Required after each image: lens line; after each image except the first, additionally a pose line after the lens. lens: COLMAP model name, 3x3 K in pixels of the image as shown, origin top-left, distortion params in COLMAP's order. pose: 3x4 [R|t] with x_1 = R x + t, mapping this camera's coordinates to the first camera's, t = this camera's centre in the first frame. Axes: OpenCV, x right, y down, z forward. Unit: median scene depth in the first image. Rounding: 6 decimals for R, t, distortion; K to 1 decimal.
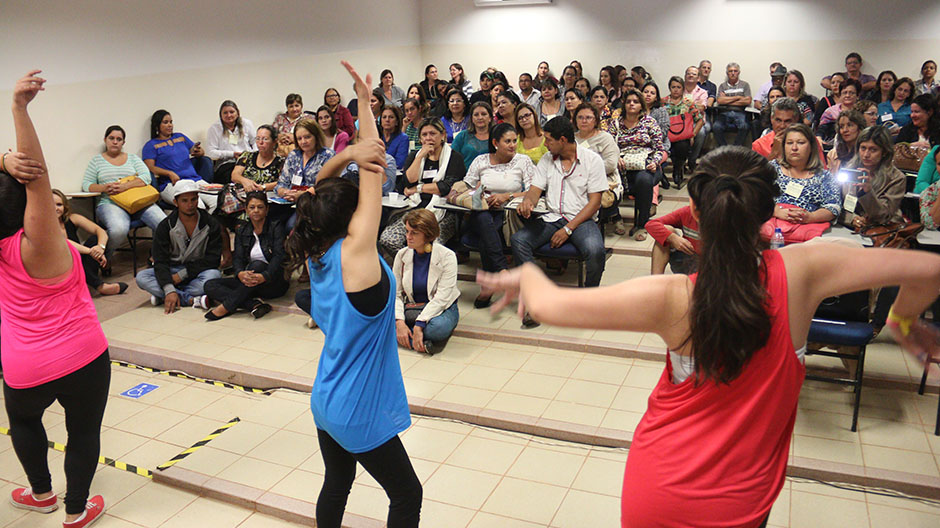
lens RADIAL K [[841.2, 0, 469.8], [0, 841.2, 264.4], [0, 0, 1]] dist [-0.063433, 0.001055]
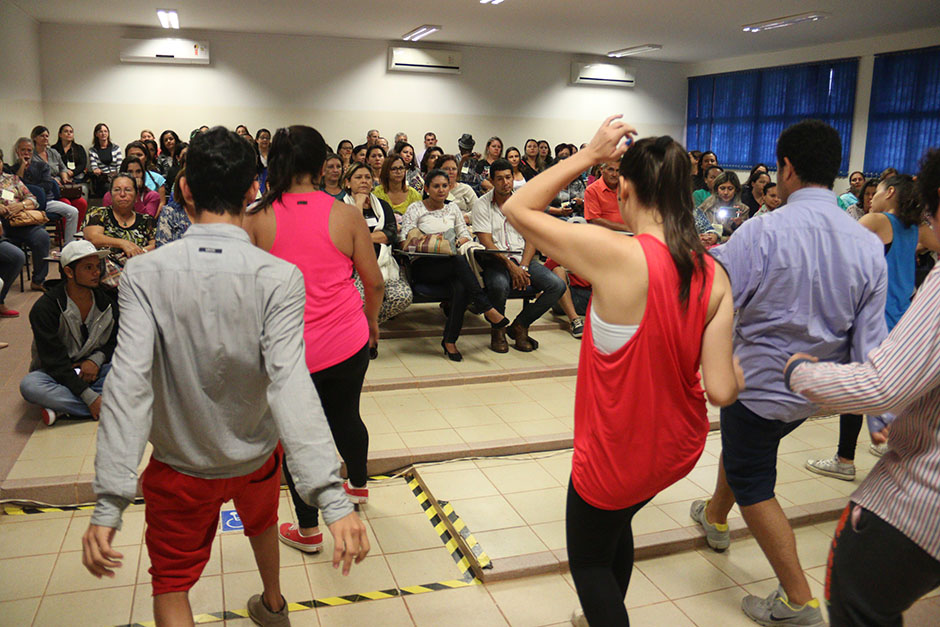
lens RADIAL K [[786.6, 0, 470.2], [0, 786.6, 312.0], [0, 0, 1]] dist [-0.125649, 0.036962]
pose [[0.693514, -0.102805, 0.713071, -0.558539], [0.132571, 0.991075, 0.013950, -0.005876], [-0.708141, 0.084858, 0.700953, 0.294871]]
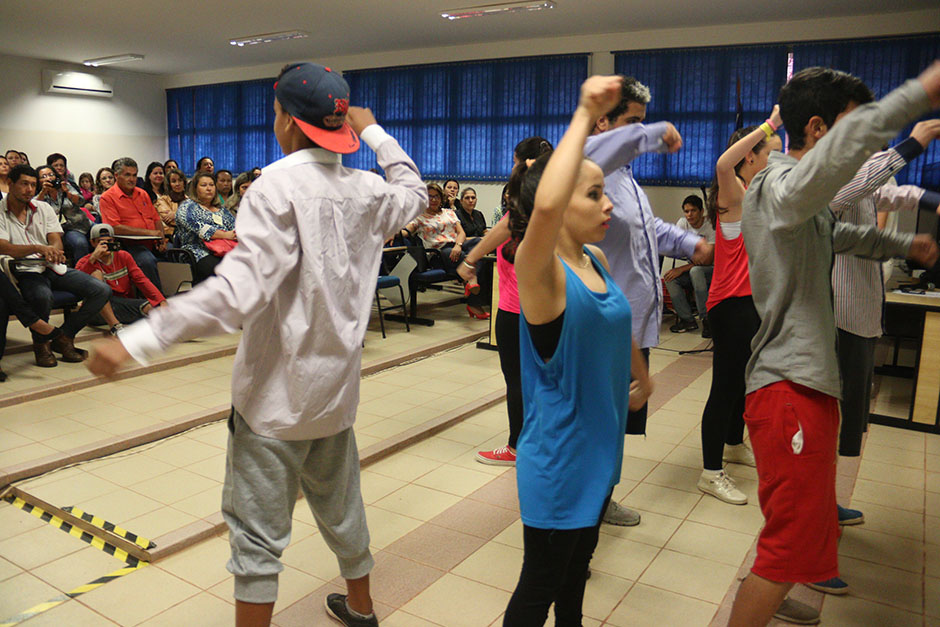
lens RADIAL K [[786.6, 0, 467.0], [0, 786.6, 317.3], [0, 0, 1]] dist [-0.125649, 0.036962]
pose [[0.086188, -0.141080, 0.986239, -0.650601], [0.218730, 0.968450, 0.119420, 0.004693], [-0.971972, 0.205427, 0.114327, 0.354710]]
